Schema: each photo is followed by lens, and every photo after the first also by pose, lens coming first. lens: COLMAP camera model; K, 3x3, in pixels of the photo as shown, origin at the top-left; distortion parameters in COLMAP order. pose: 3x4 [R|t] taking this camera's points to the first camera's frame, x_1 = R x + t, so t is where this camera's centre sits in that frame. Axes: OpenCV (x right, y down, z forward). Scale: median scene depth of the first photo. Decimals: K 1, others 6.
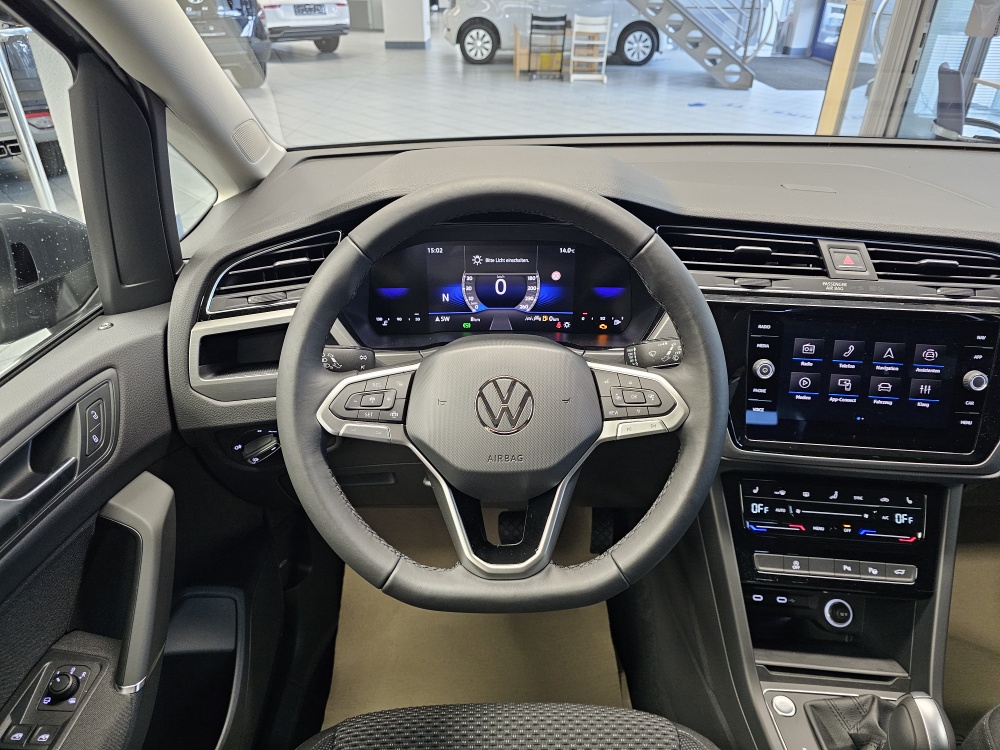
lens RADIAL K [[672.9, 0, 500.9], [0, 672.9, 384.8], [0, 0, 1]] dist [0.039148, -0.046823]
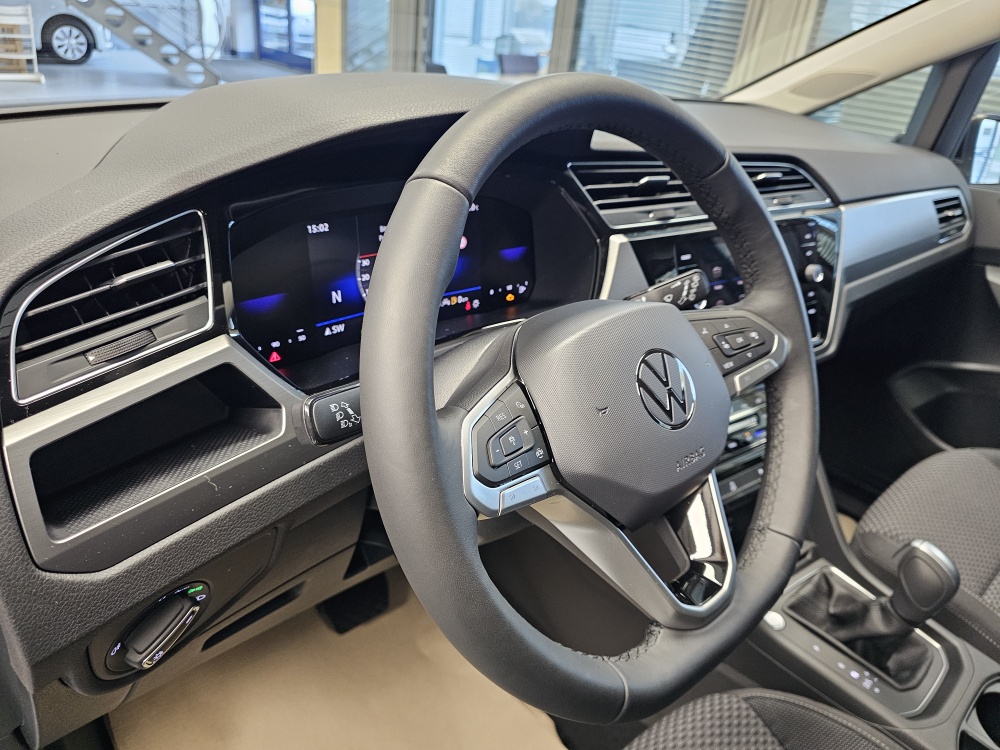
lens RADIAL K [[698.5, 0, 486.0], [0, 698.5, 369.8], [0, 0, 1]] dist [-0.000812, -0.009736]
pose [[0.760528, -0.247279, 0.600375, -0.404915], [0.268982, 0.961556, 0.055306, -0.057467], [-0.590970, 0.119428, 0.797804, 0.358594]]
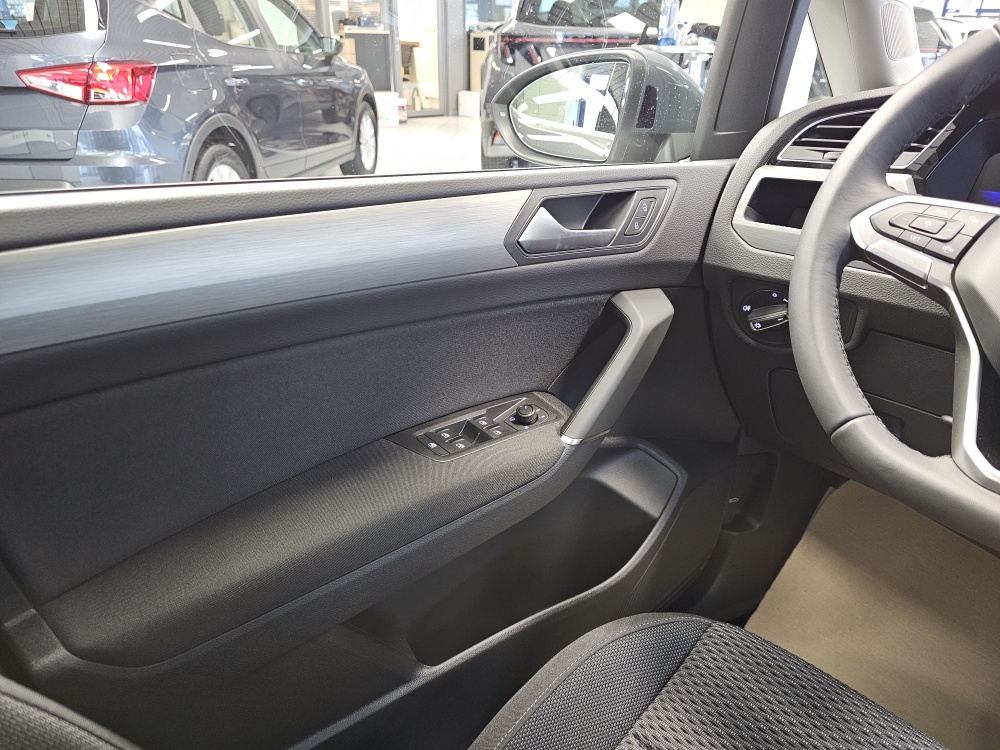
lens RADIAL K [[670.2, 0, 496.3], [0, 670.2, 377.3], [0, 0, 1]] dist [0.060752, -0.053695]
pose [[0.654833, 0.331075, -0.679399, 0.062726], [-0.399425, 0.914749, 0.060780, 0.243670], [0.641602, 0.231568, 0.731247, 0.073061]]
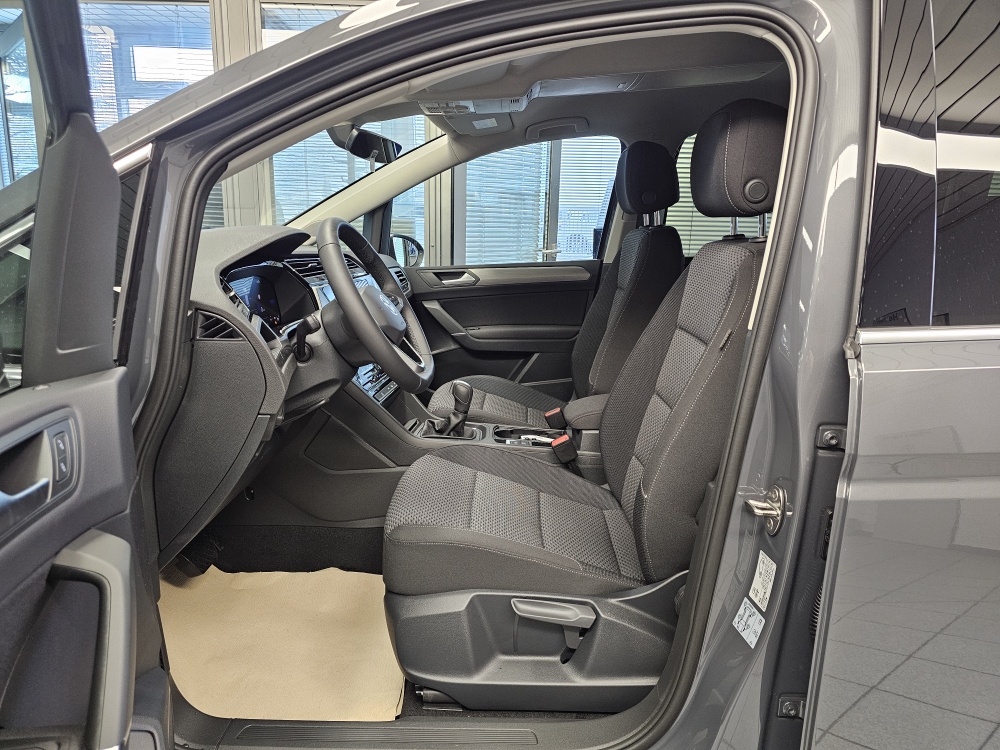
lens RADIAL K [[670.2, 0, 496.3], [0, 670.2, 377.3], [0, 0, 1]] dist [0.060752, -0.053695]
pose [[0.048488, -0.239428, 0.969703, -1.598973], [0.521082, 0.834322, 0.179946, 0.015571], [-0.852128, 0.496570, 0.165216, 0.282771]]
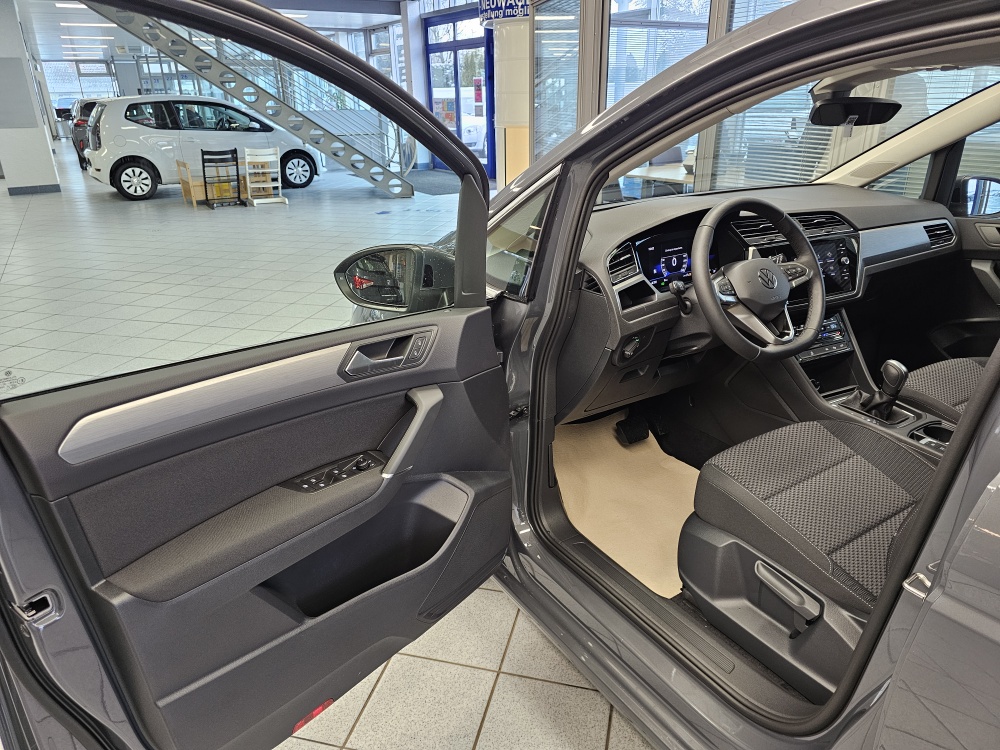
lens RADIAL K [[670.2, 0, 496.3], [0, 670.2, 377.3], [0, 0, 1]] dist [0.060752, -0.053695]
pose [[0.854865, -0.223893, 0.468058, -1.534974], [0.297271, 0.950714, -0.088169, 0.216625], [-0.425249, 0.214512, 0.879288, -0.541941]]
